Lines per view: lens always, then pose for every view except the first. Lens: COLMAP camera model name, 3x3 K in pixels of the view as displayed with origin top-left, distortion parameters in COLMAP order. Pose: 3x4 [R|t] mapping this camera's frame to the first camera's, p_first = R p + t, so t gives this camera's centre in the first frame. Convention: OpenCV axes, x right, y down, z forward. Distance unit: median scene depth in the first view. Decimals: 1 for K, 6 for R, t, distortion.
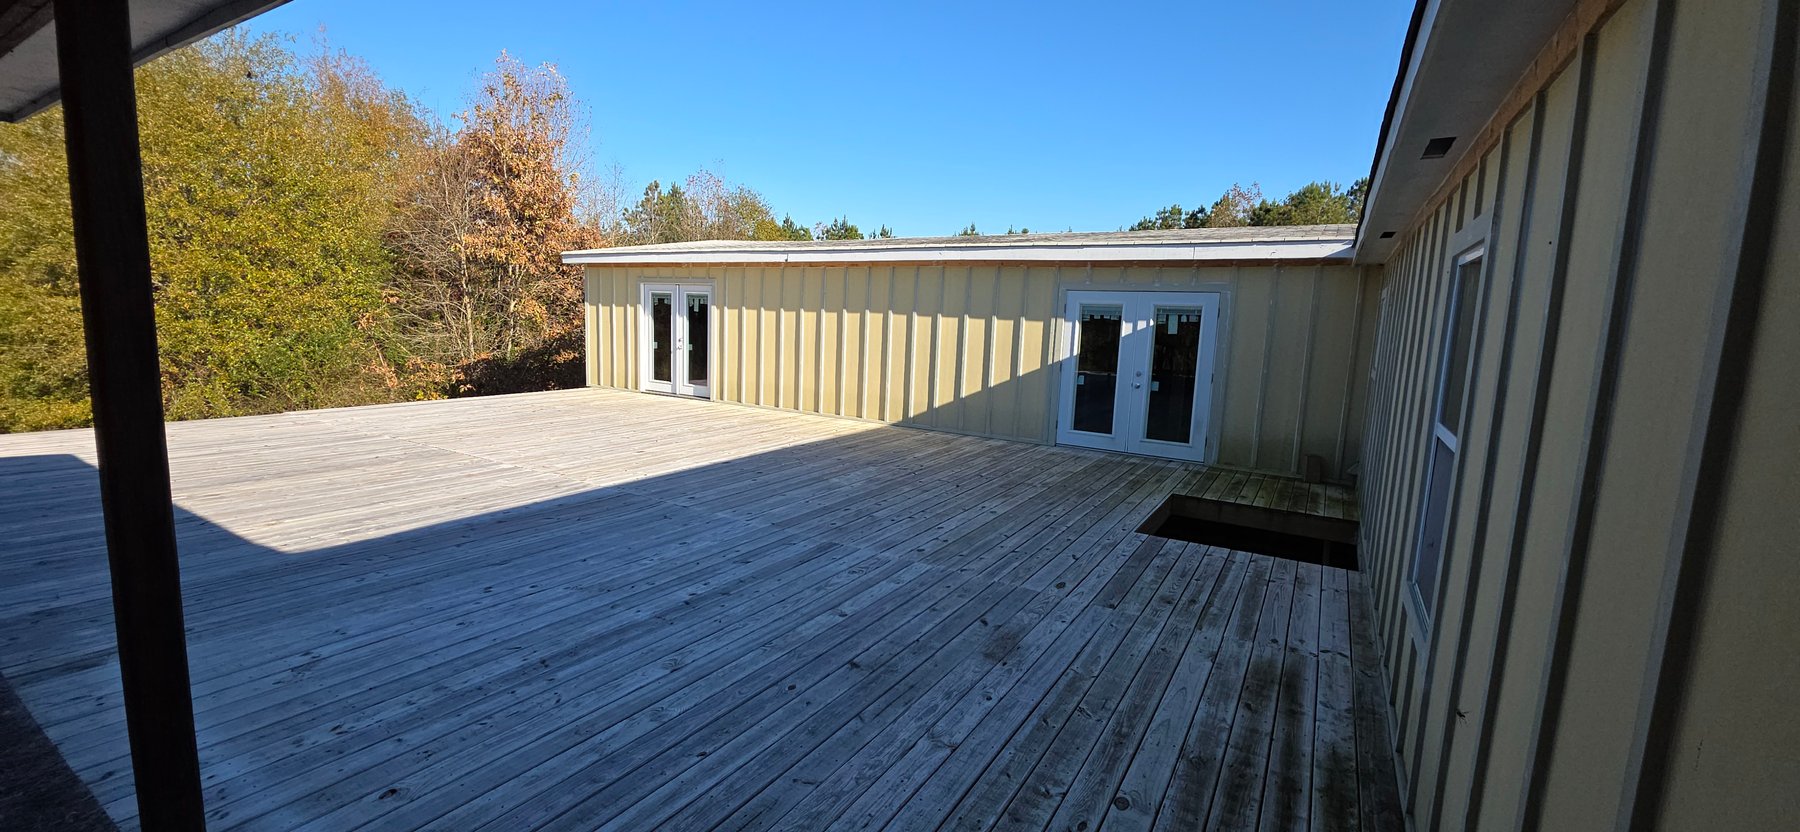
lens RADIAL K [[717.5, 0, 893.6], [0, 717.5, 413.3], [0, 0, 1]] dist [0.014635, -0.008618]
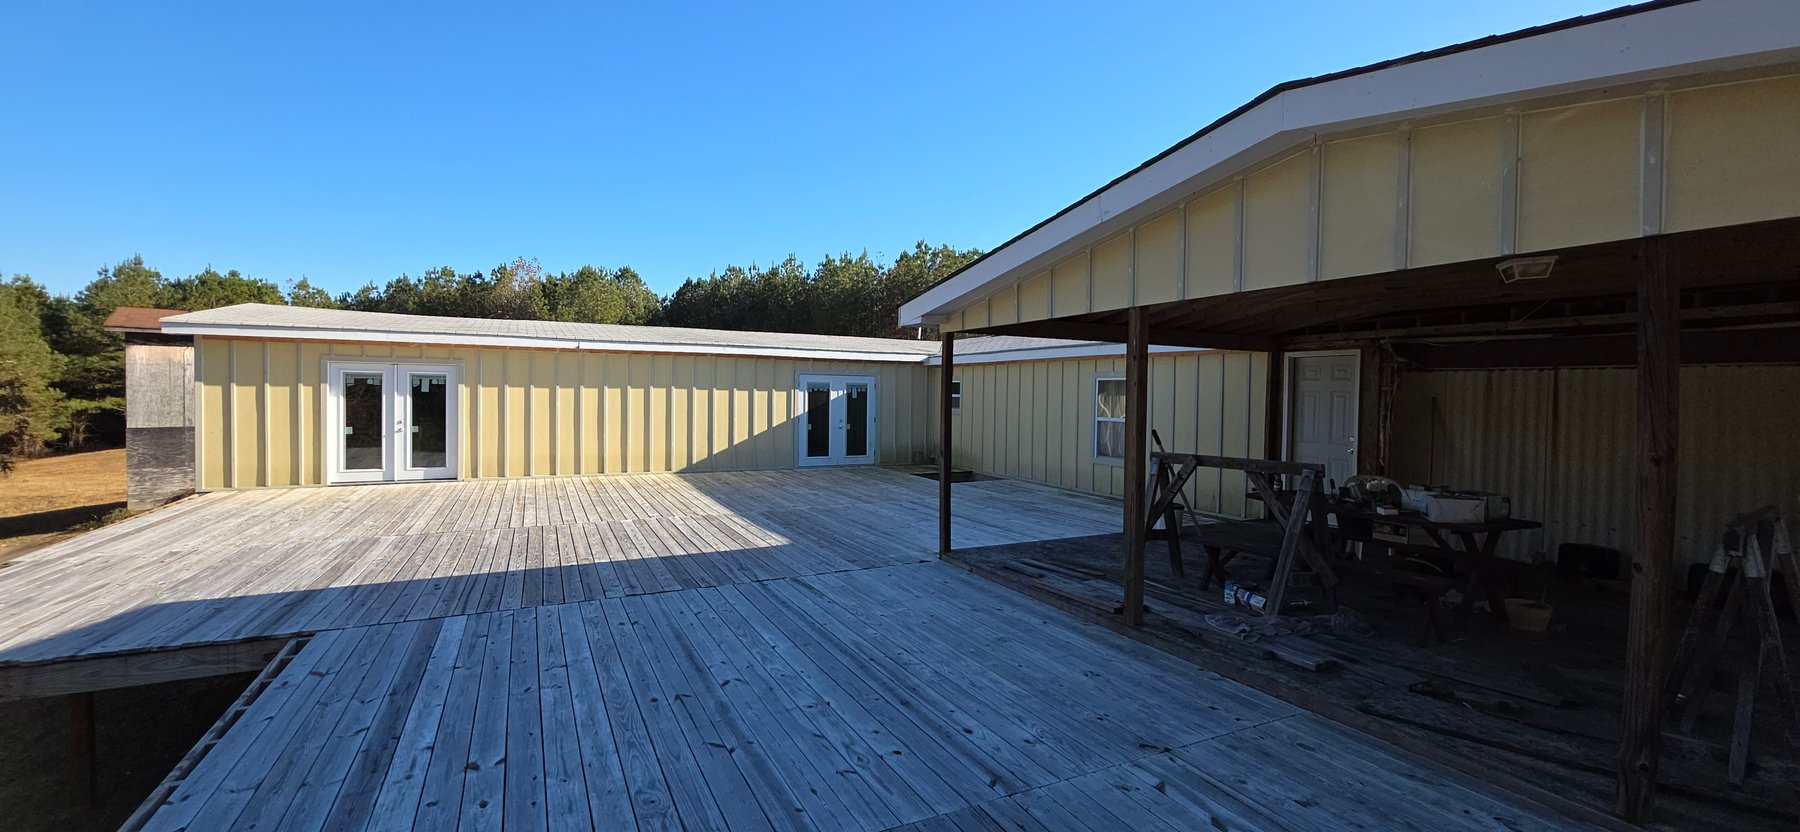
lens RADIAL K [[717.5, 0, 893.6], [0, 717.5, 413.3], [0, 0, 1]] dist [0.014635, -0.008618]
pose [[0.523195, -0.054148, 0.850491, -0.850636], [0.122816, 0.992352, -0.012372, -0.024684], [-0.843317, 0.110927, 0.525844, -0.050478]]
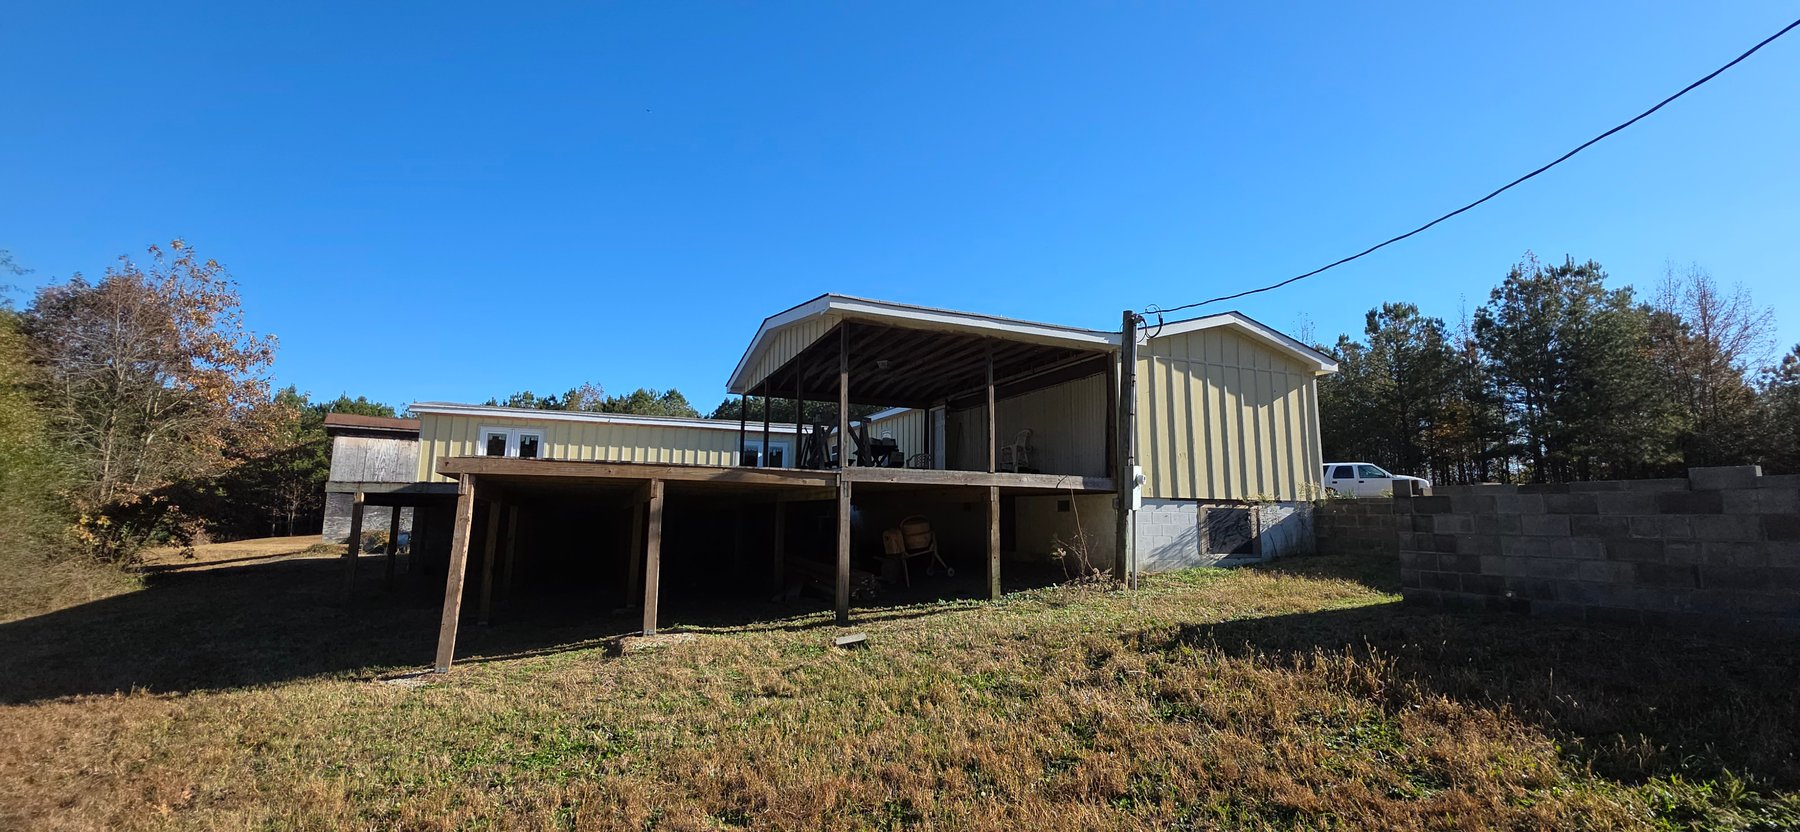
lens RADIAL K [[717.5, 0, 893.6], [0, 717.5, 413.3], [0, 0, 1]] dist [0.014635, -0.008618]
pose [[0.581871, 0.083169, 0.809017, -1.327138], [0.121967, 0.974584, -0.187912, 0.257354], [-0.804084, 0.208014, 0.556938, -0.839993]]
